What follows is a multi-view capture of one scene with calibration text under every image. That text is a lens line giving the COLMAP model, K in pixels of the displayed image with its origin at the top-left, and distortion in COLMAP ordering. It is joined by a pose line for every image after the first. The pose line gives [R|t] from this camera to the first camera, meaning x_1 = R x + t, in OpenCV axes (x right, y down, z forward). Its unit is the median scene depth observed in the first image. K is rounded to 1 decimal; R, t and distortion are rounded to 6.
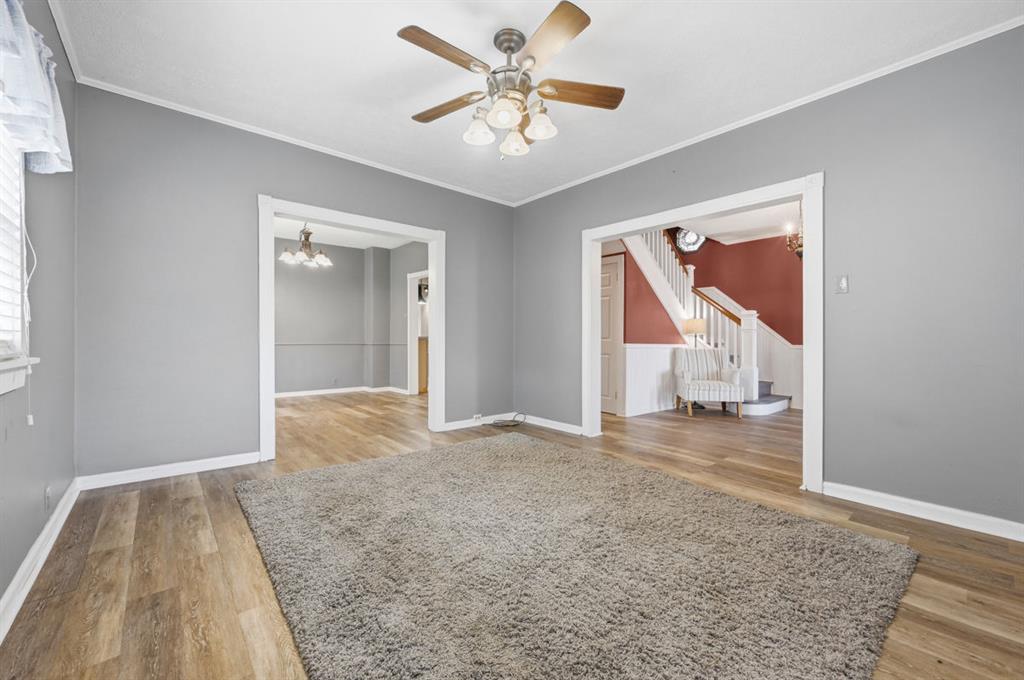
lens RADIAL K [[406.2, 0, 507.6], [0, 406.2, 339.6], [0, 0, 1]] dist [-0.000742, 0.000030]
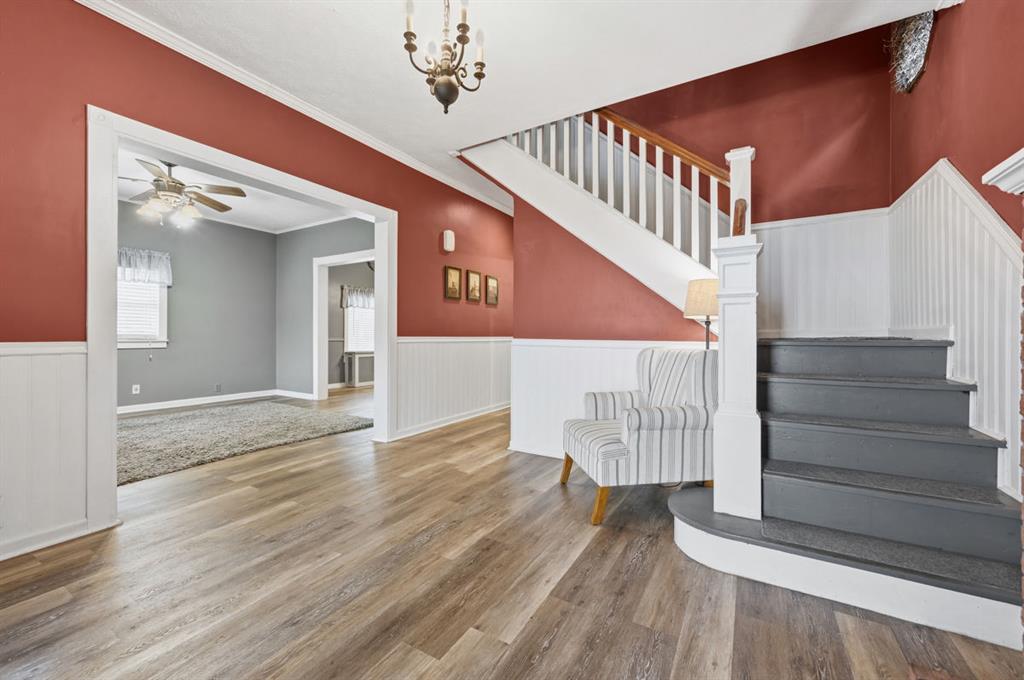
lens RADIAL K [[406.2, 0, 517.1], [0, 406.2, 333.6], [0, 0, 1]] dist [-0.000742, 0.000030]
pose [[0.335465, -0.013276, -0.941959, 0.780235], [-0.005316, 0.999858, -0.015985, 0.011100], [0.942038, 0.010370, 0.335347, 0.667189]]
